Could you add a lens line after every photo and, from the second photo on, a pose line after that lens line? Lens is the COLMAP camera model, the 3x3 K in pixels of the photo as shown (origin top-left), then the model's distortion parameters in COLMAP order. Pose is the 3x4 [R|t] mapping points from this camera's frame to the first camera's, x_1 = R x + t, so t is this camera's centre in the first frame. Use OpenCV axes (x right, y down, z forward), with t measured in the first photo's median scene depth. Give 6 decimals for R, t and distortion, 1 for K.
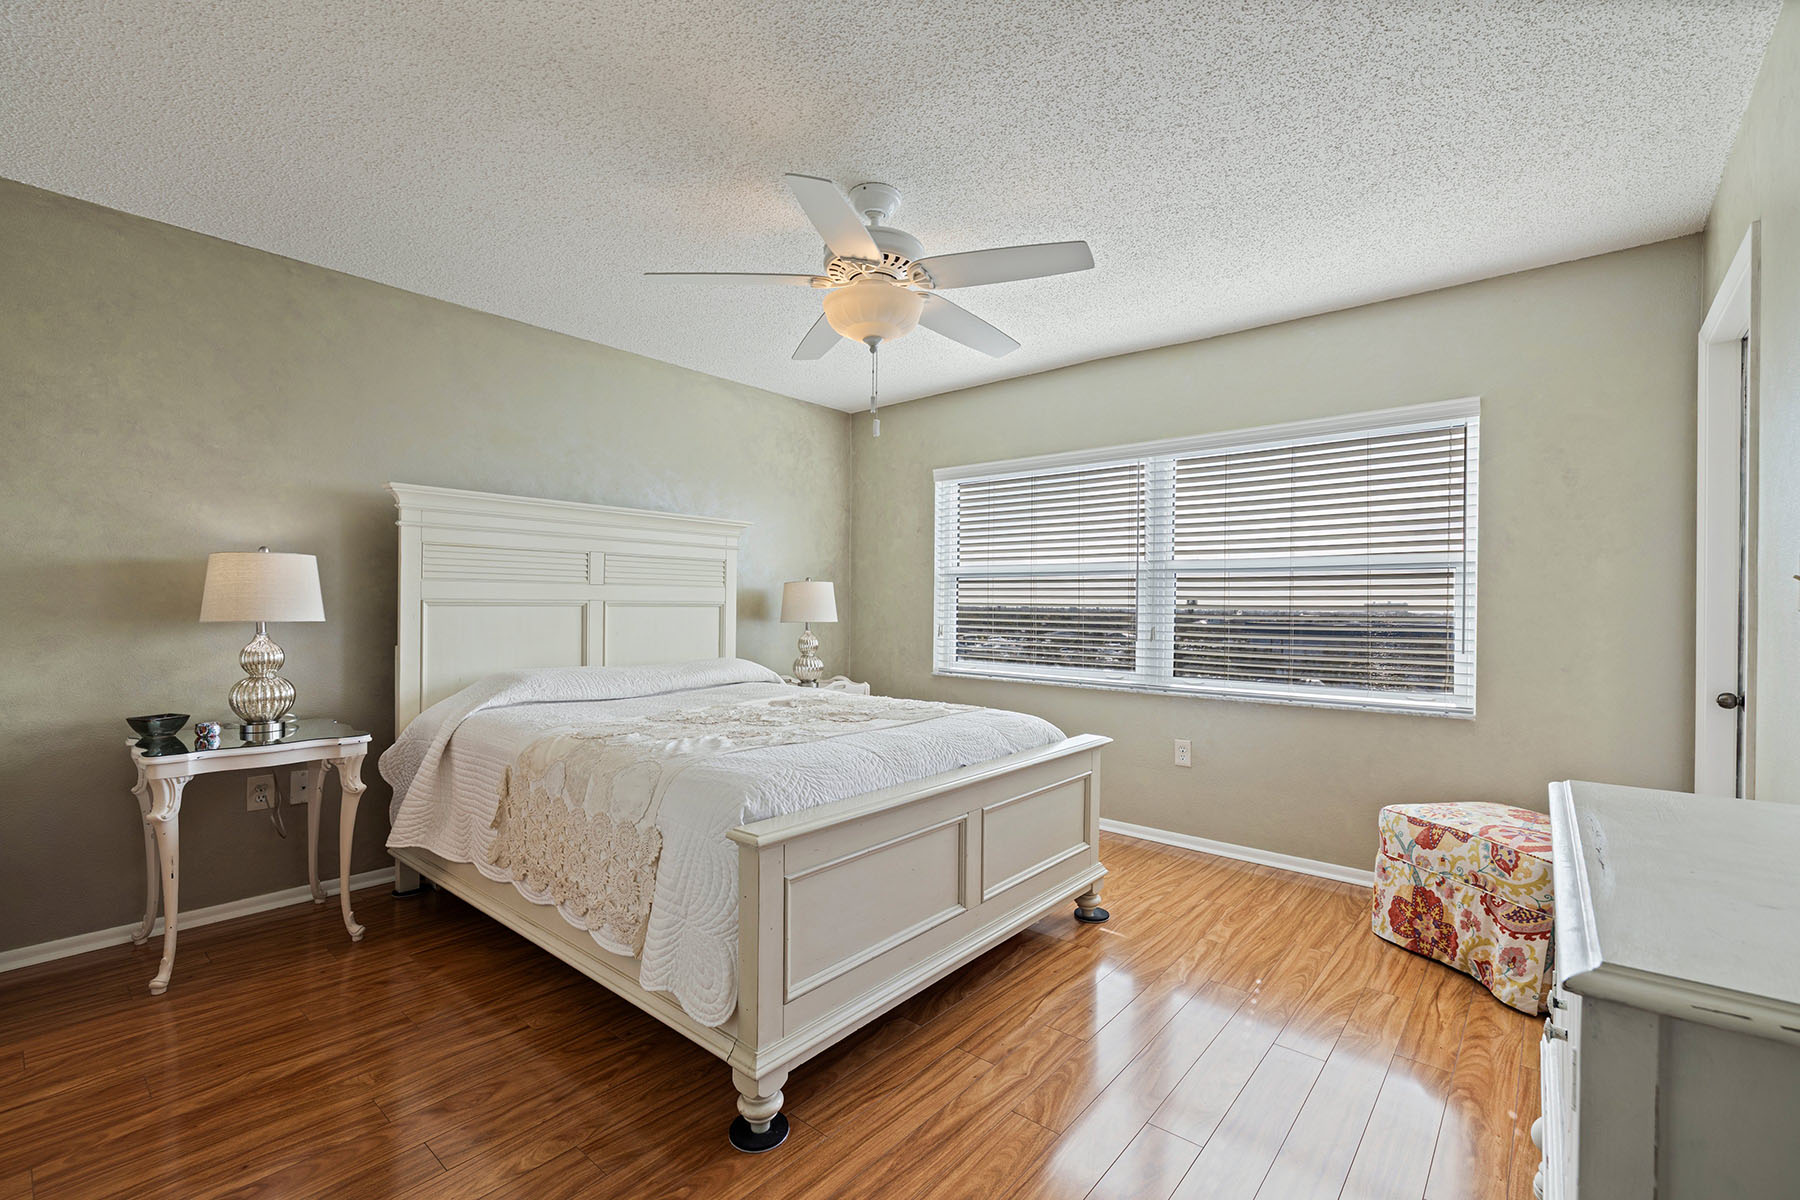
lens RADIAL K [[769.9, 0, 901.3], [0, 769.9, 602.8], [0, 0, 1]] dist [-0.000119, 0.000748]
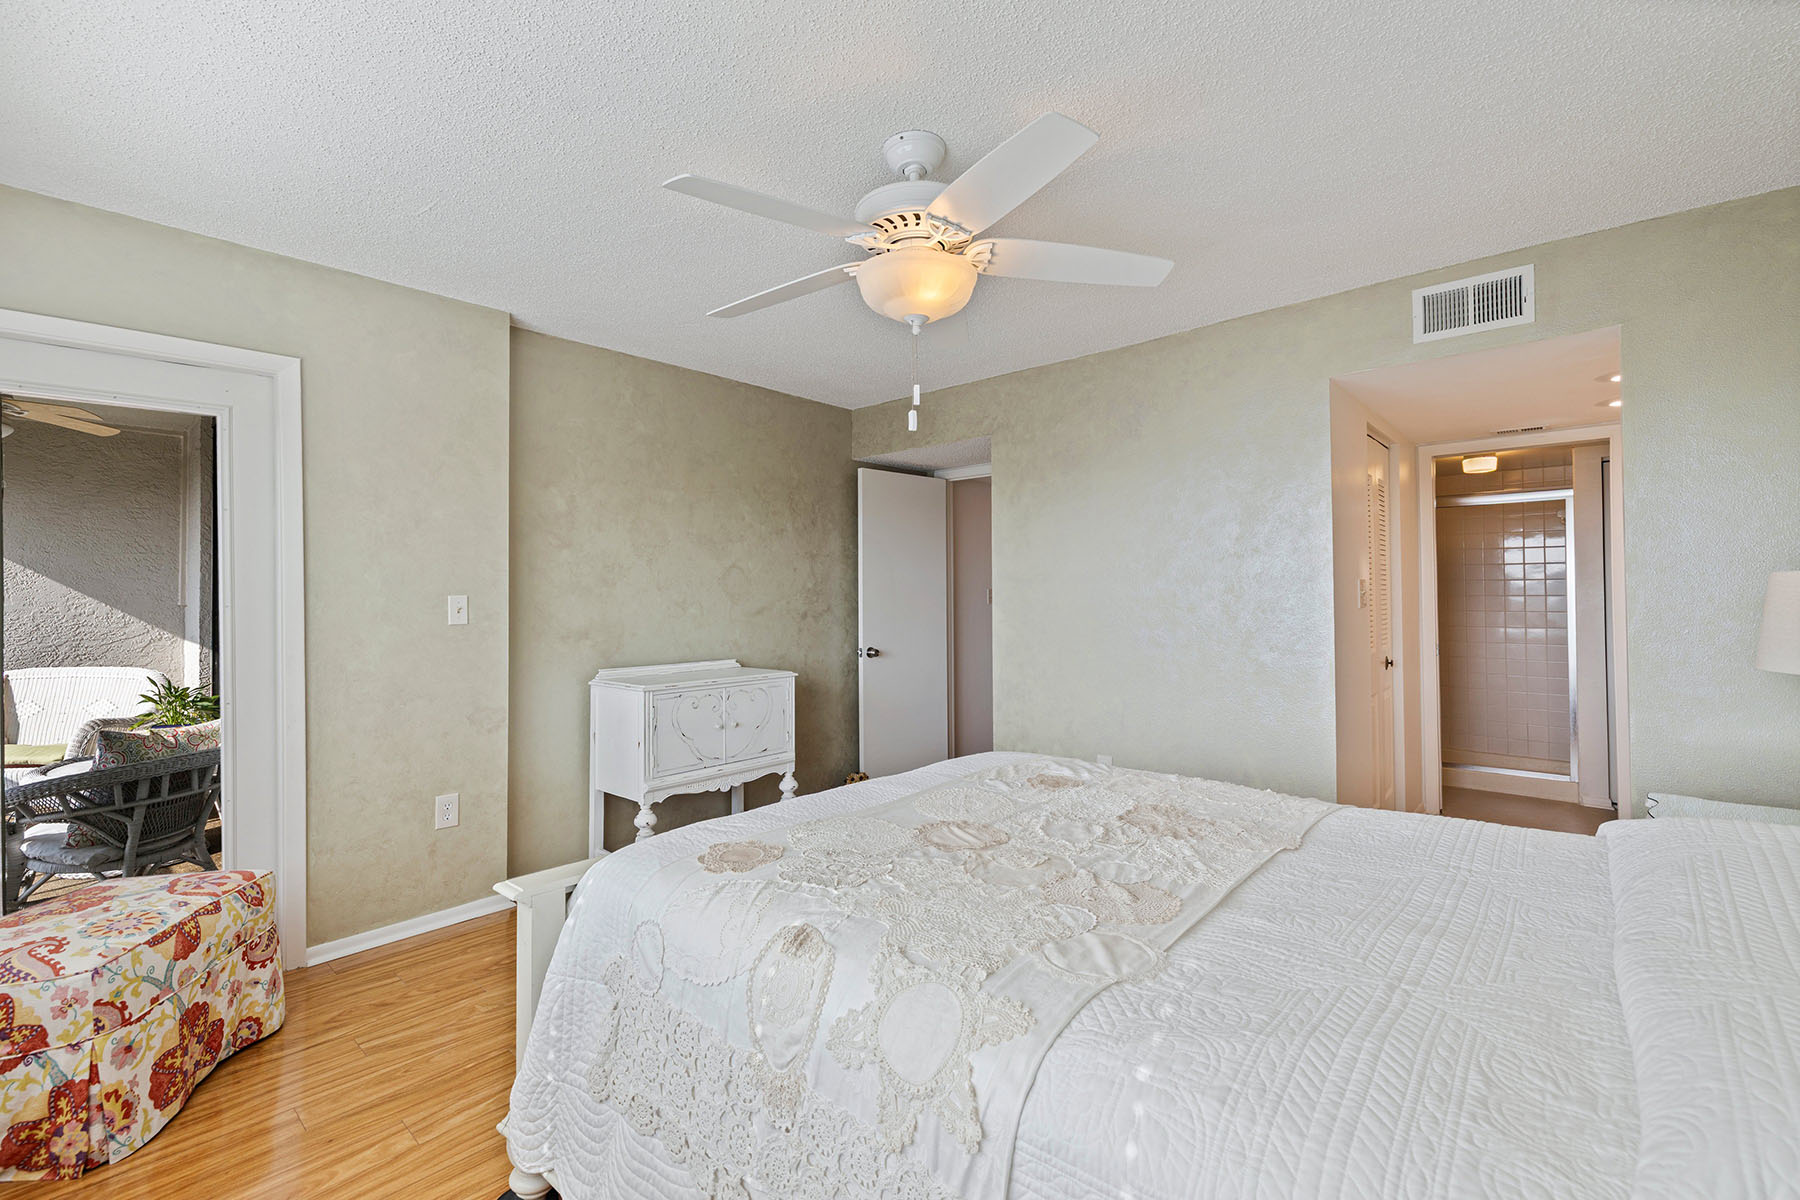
lens RADIAL K [[769.9, 0, 899.6], [0, 769.9, 595.0], [0, 0, 1]] dist [-0.000119, 0.000748]
pose [[-0.999585, -0.004588, 0.028455, -0.041126], [-0.004697, 0.999982, -0.003796, -0.037477], [-0.028437, -0.003928, -0.999588, 1.750135]]
